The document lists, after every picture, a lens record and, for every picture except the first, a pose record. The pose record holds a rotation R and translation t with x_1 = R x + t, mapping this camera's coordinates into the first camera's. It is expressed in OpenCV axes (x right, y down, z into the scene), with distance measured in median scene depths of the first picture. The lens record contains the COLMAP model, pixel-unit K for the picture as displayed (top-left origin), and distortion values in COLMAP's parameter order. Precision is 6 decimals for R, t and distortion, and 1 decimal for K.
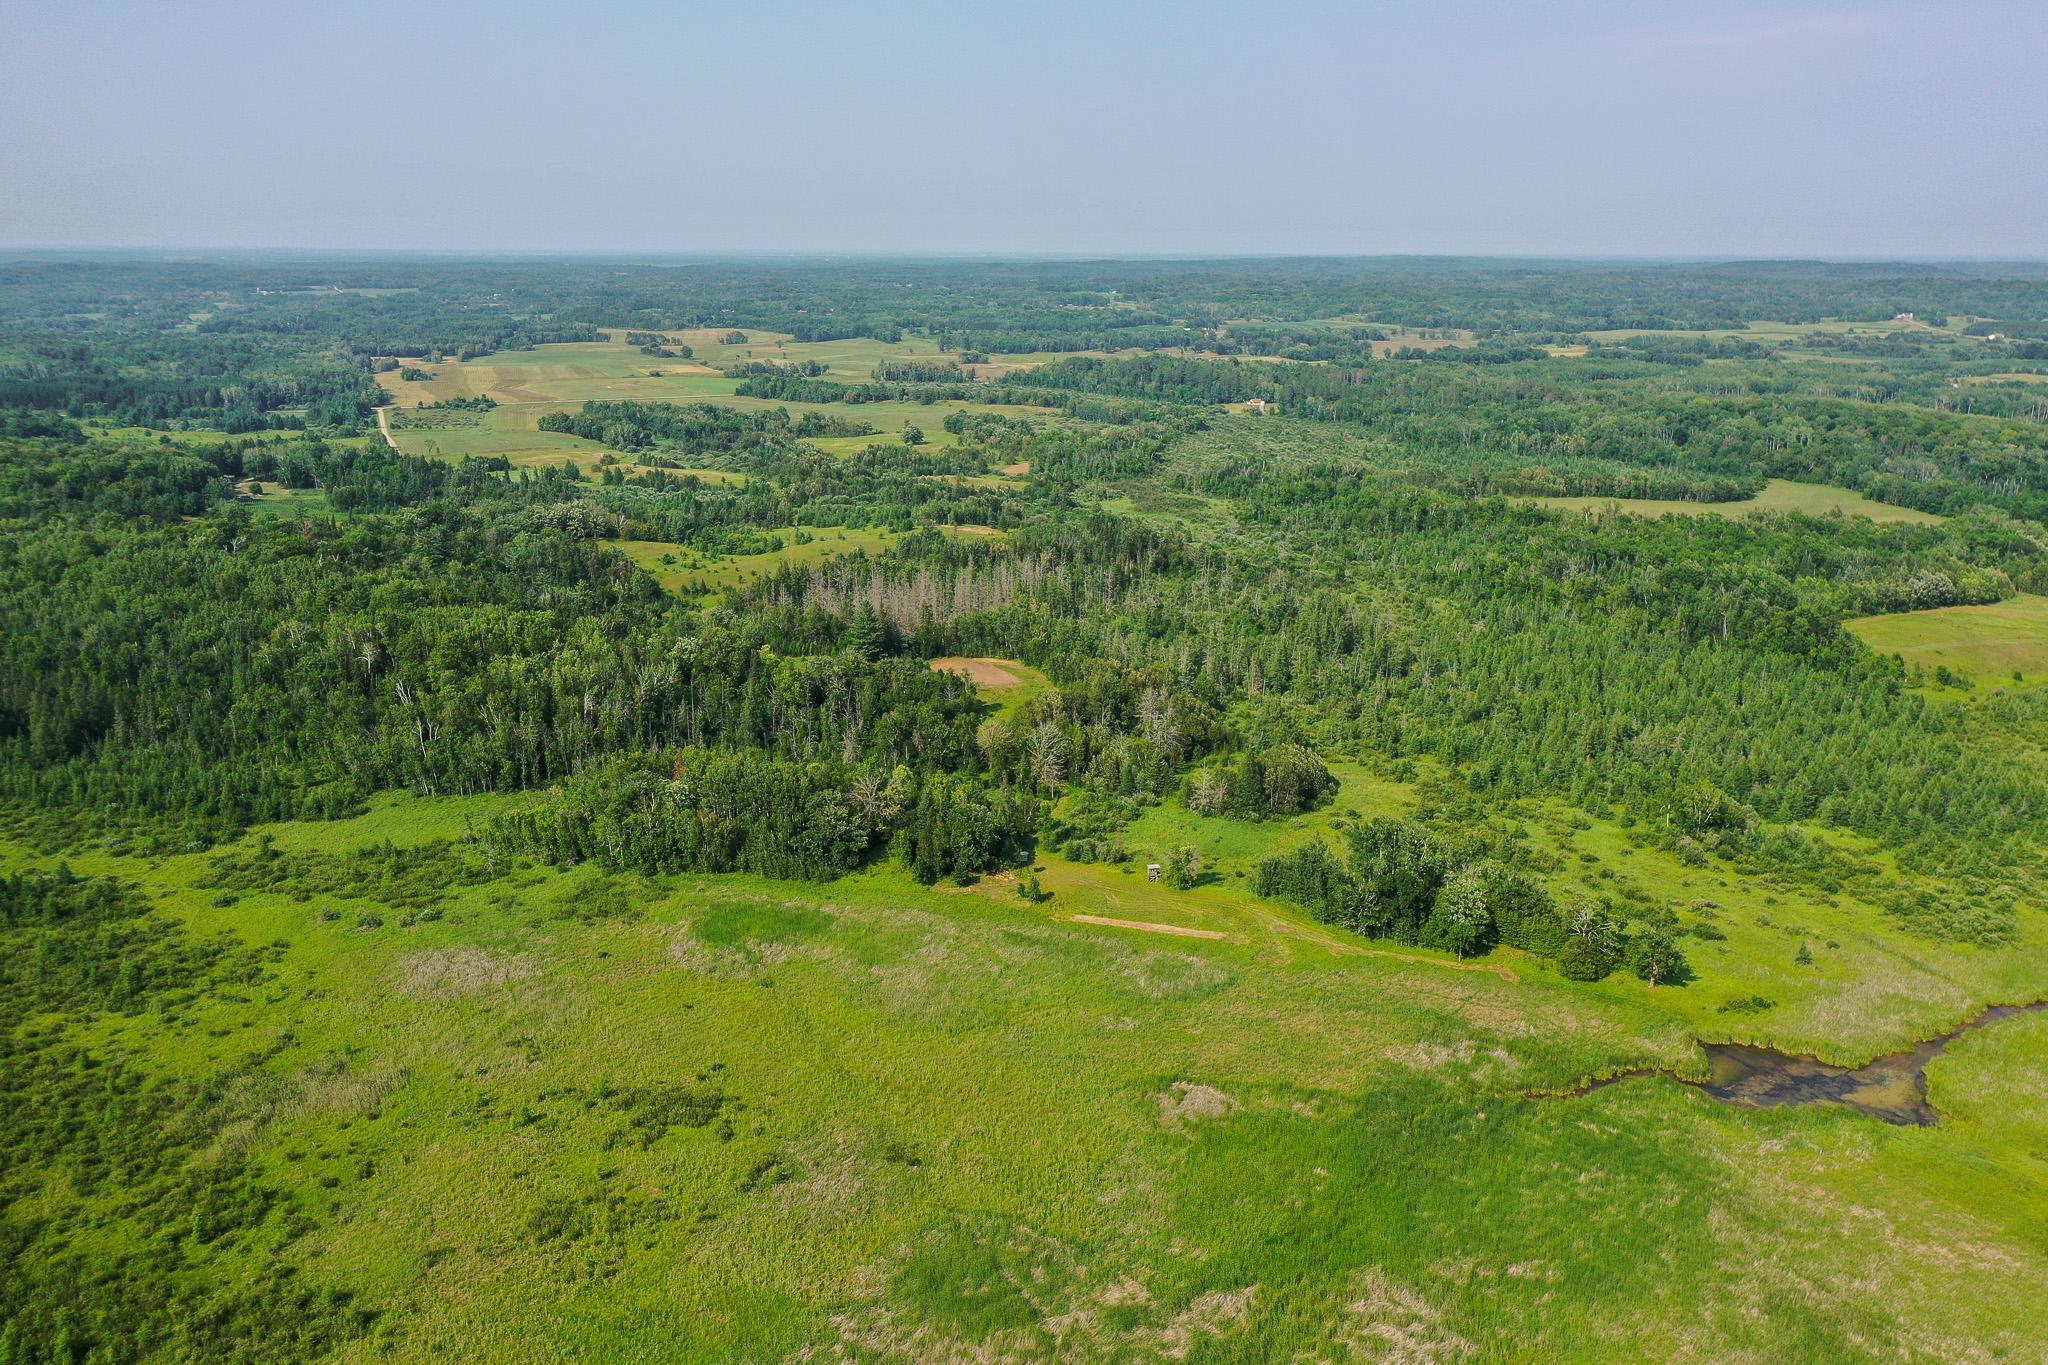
lens RADIAL K [[1672.5, 0, 1024.0], [0, 1672.5, 682.5], [0, 0, 1]] dist [0.008137, 0.011374]
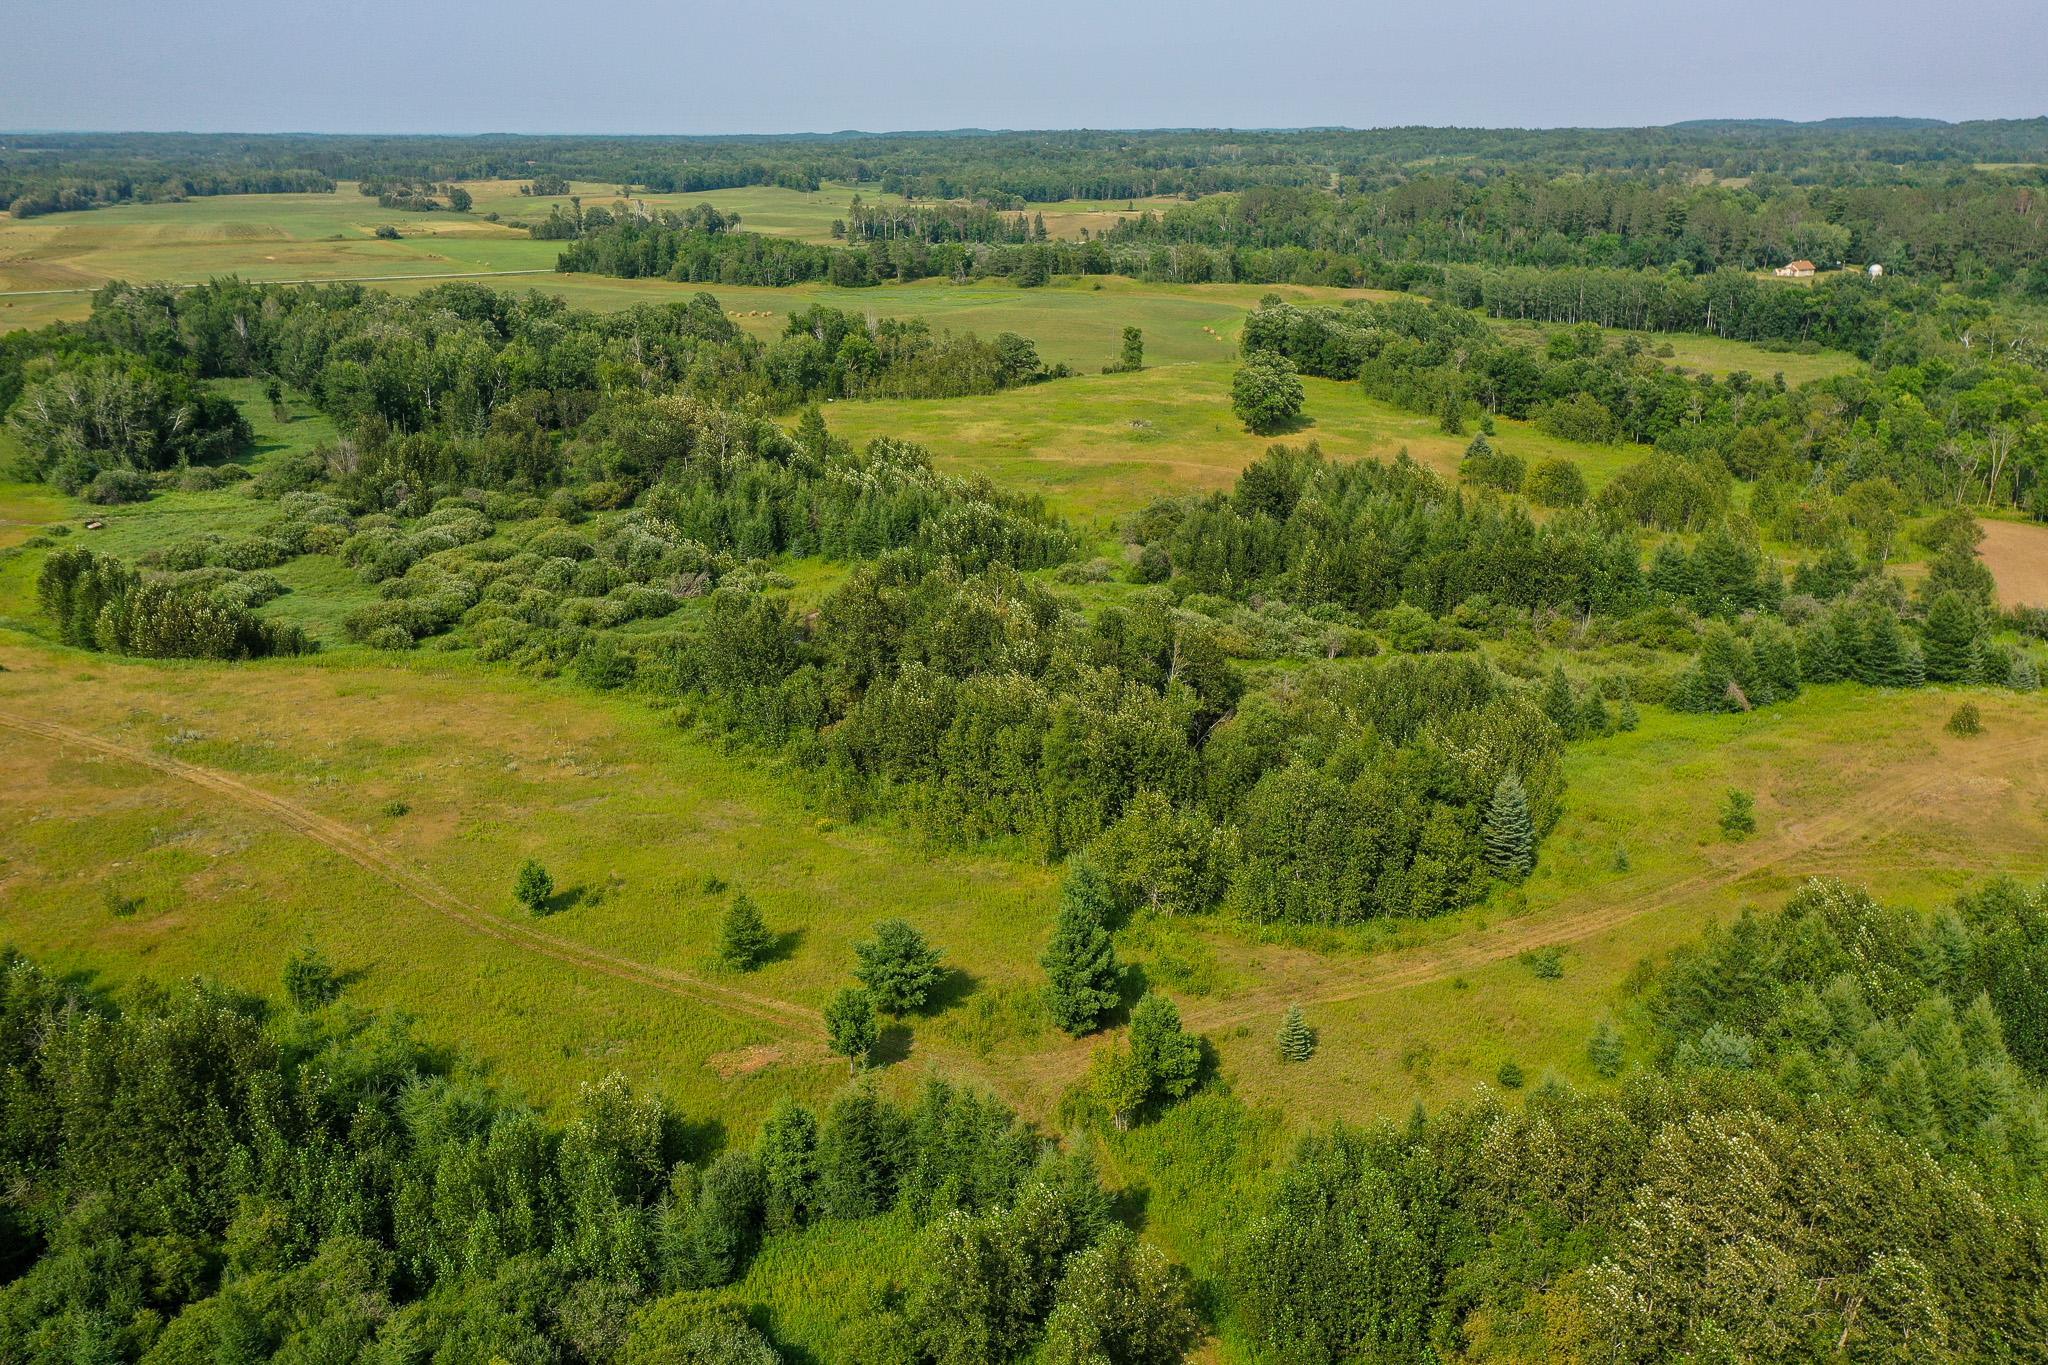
lens RADIAL K [[1672.5, 0, 1024.0], [0, 1672.5, 682.5], [0, 0, 1]] dist [0.008137, 0.011374]
pose [[0.994803, -0.035290, 0.095511, -0.220094], [0.029223, 0.997509, 0.064194, -0.202583], [-0.097539, -0.061069, 0.993356, 1.242693]]
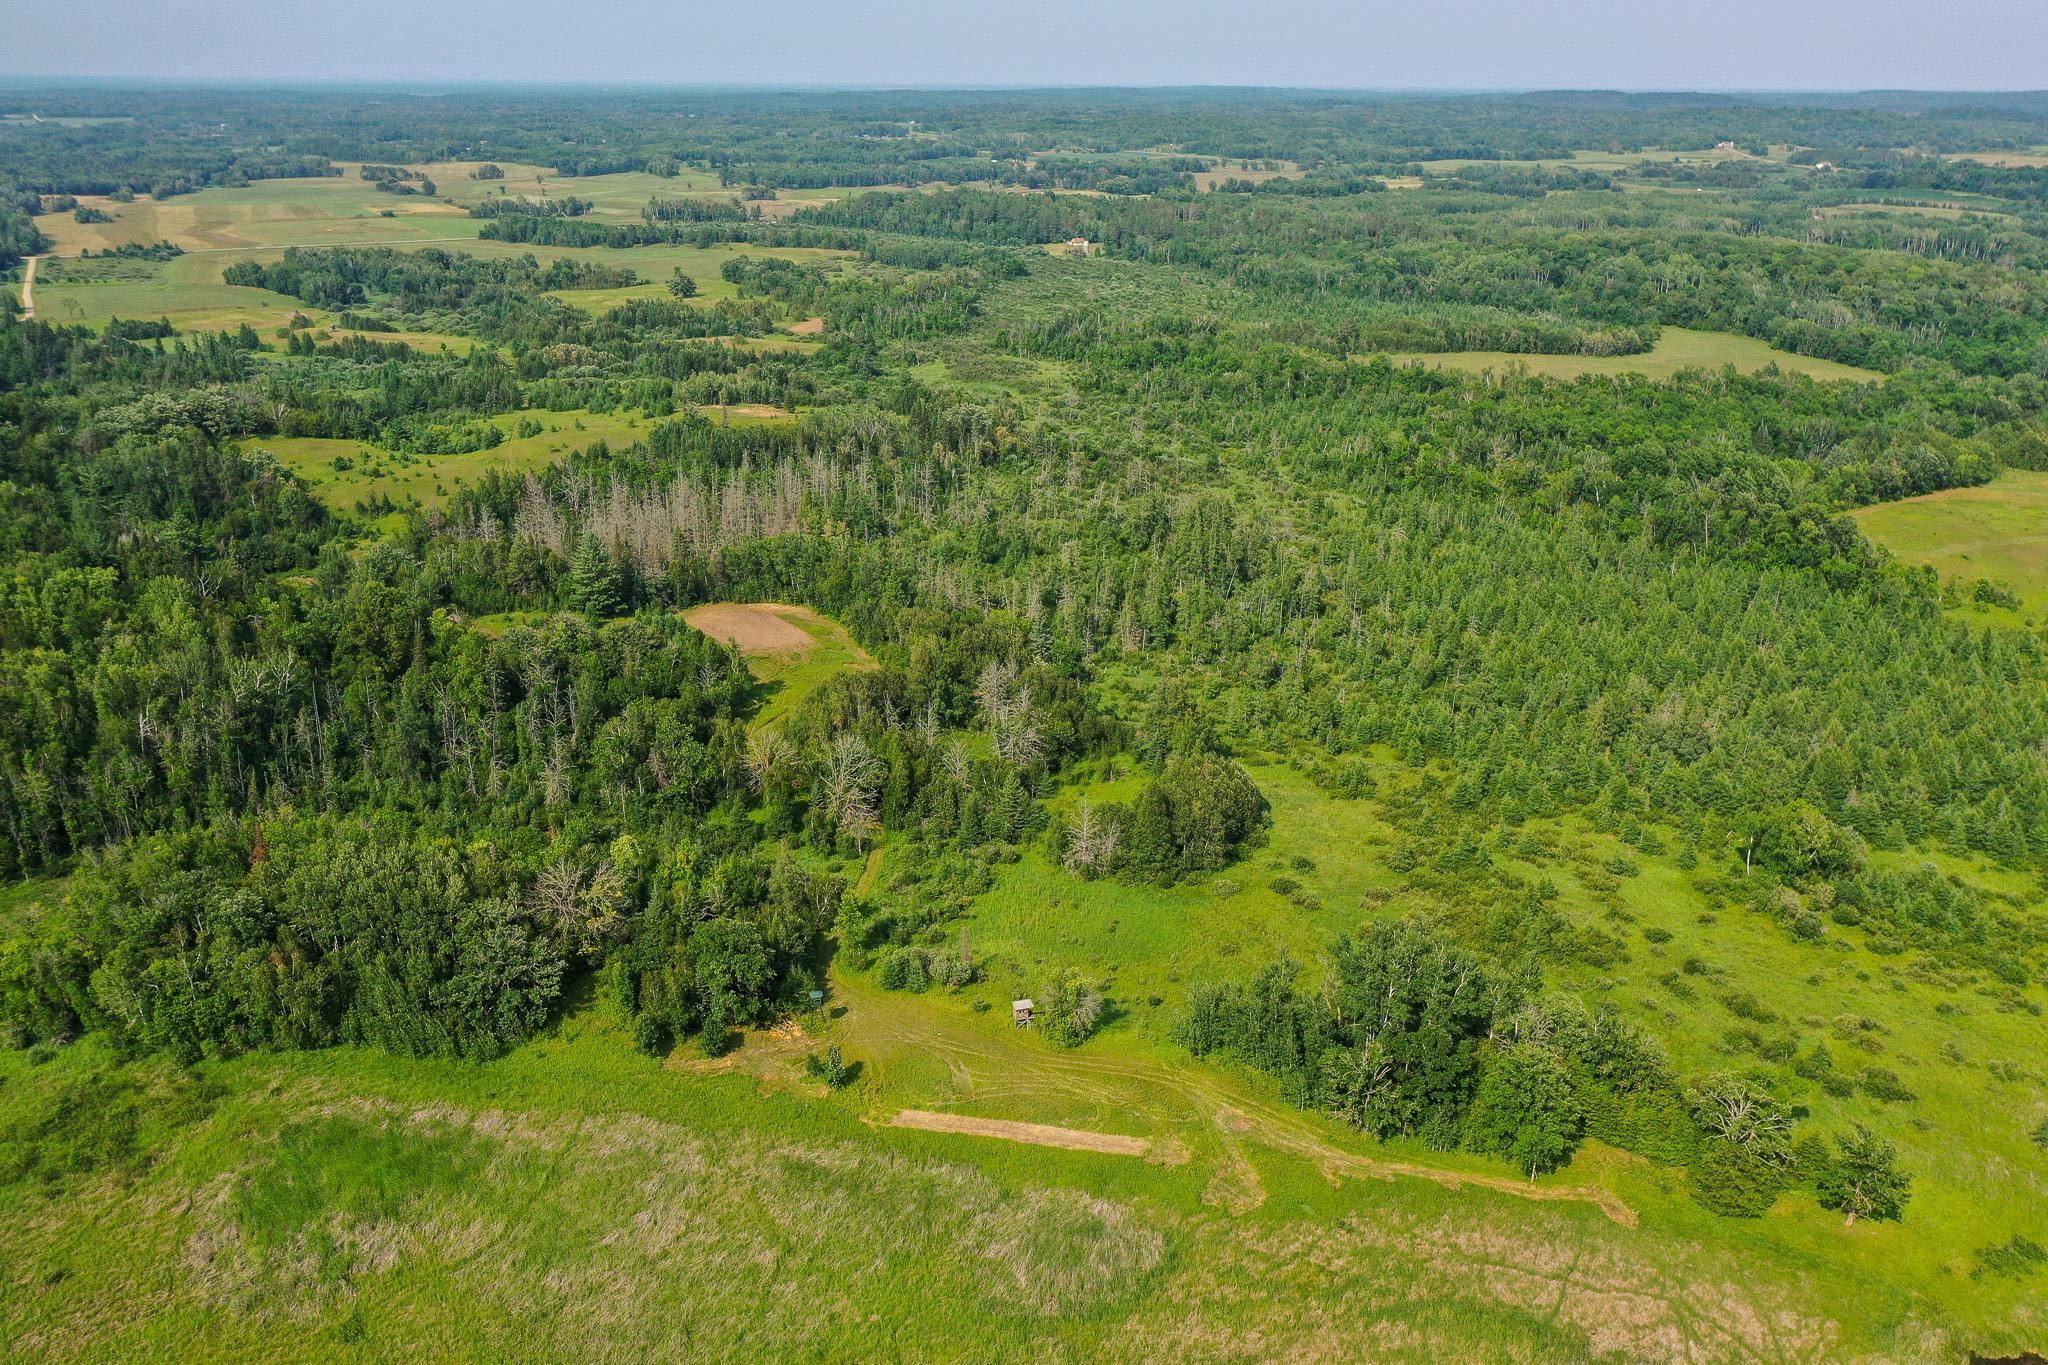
lens RADIAL K [[1672.5, 0, 1024.0], [0, 1672.5, 682.5], [0, 0, 1]] dist [0.008137, 0.011374]
pose [[0.993275, -0.037808, 0.109430, 0.007338], [0.027593, 0.995246, 0.093398, -0.038290], [-0.112441, -0.089750, 0.989597, 0.211115]]
